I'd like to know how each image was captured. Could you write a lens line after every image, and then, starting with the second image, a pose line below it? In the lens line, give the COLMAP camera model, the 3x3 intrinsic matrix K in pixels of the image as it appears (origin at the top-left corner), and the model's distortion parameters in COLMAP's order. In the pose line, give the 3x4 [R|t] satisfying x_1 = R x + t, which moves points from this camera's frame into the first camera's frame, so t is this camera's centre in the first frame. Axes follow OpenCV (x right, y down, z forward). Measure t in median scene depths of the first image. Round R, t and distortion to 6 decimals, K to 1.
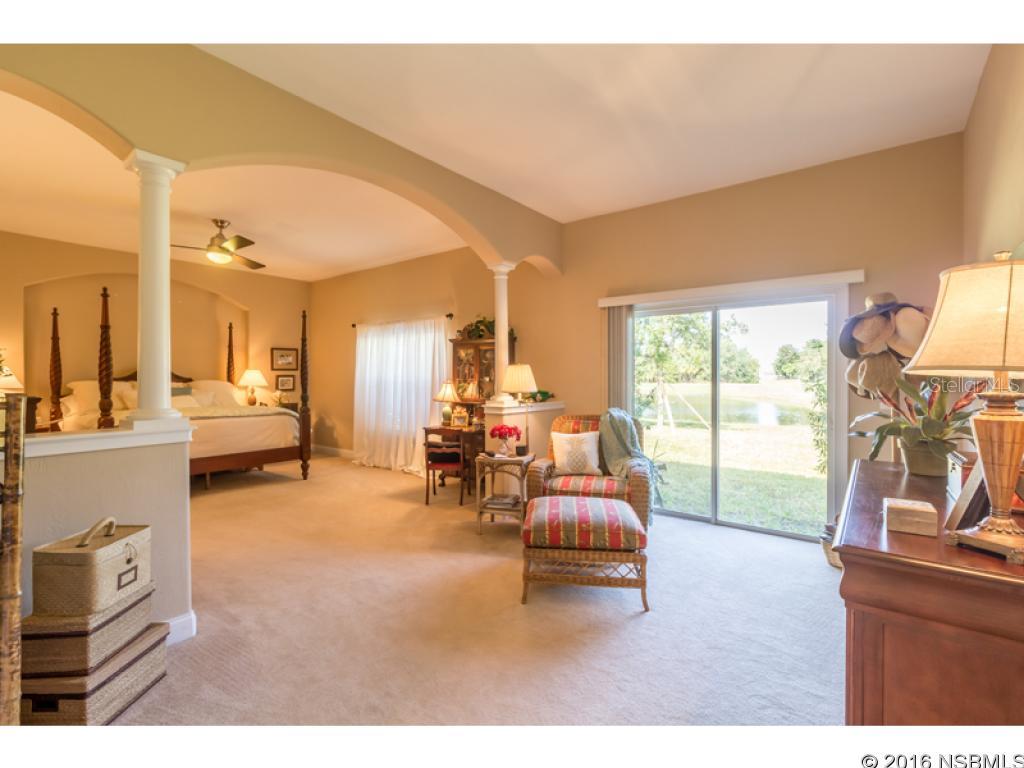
lens RADIAL K [[473.1, 0, 510.5], [0, 473.1, 379.7], [0, 0, 1]] dist [0.002853, 0.001241]
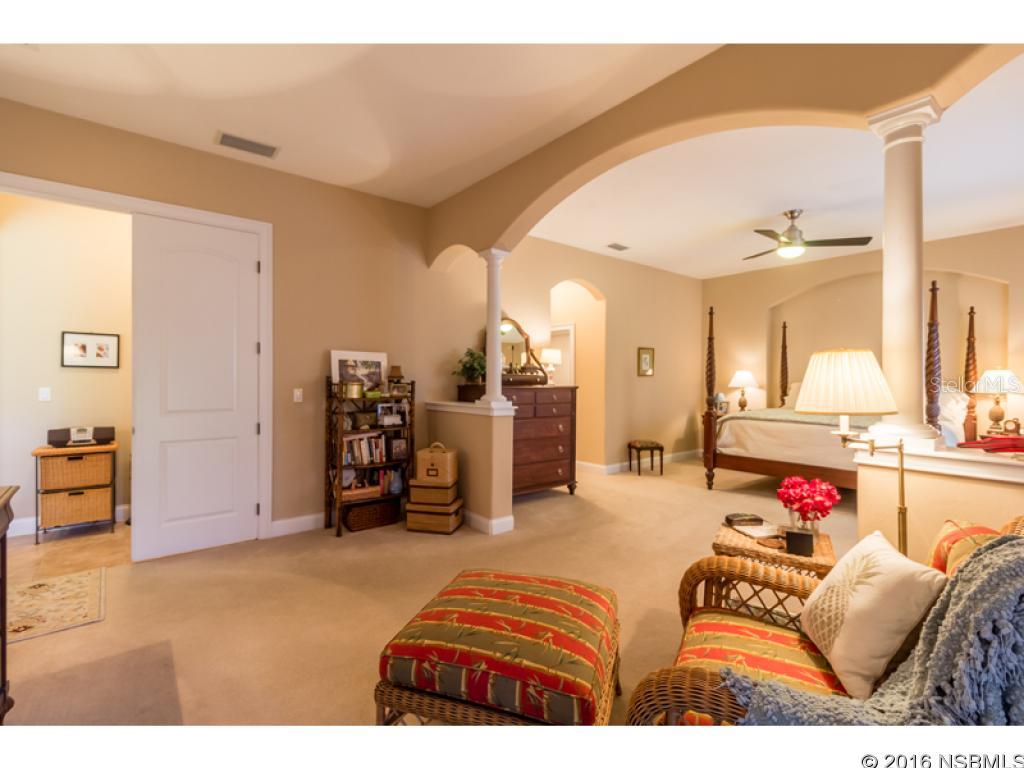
lens RADIAL K [[473.1, 0, 510.5], [0, 473.1, 379.7], [0, 0, 1]] dist [0.002853, 0.001241]
pose [[-0.196600, 0.005376, -0.980469, 0.495923], [-0.006374, 0.999957, 0.006760, -0.006661], [0.980463, 0.007578, -0.196558, 0.724740]]
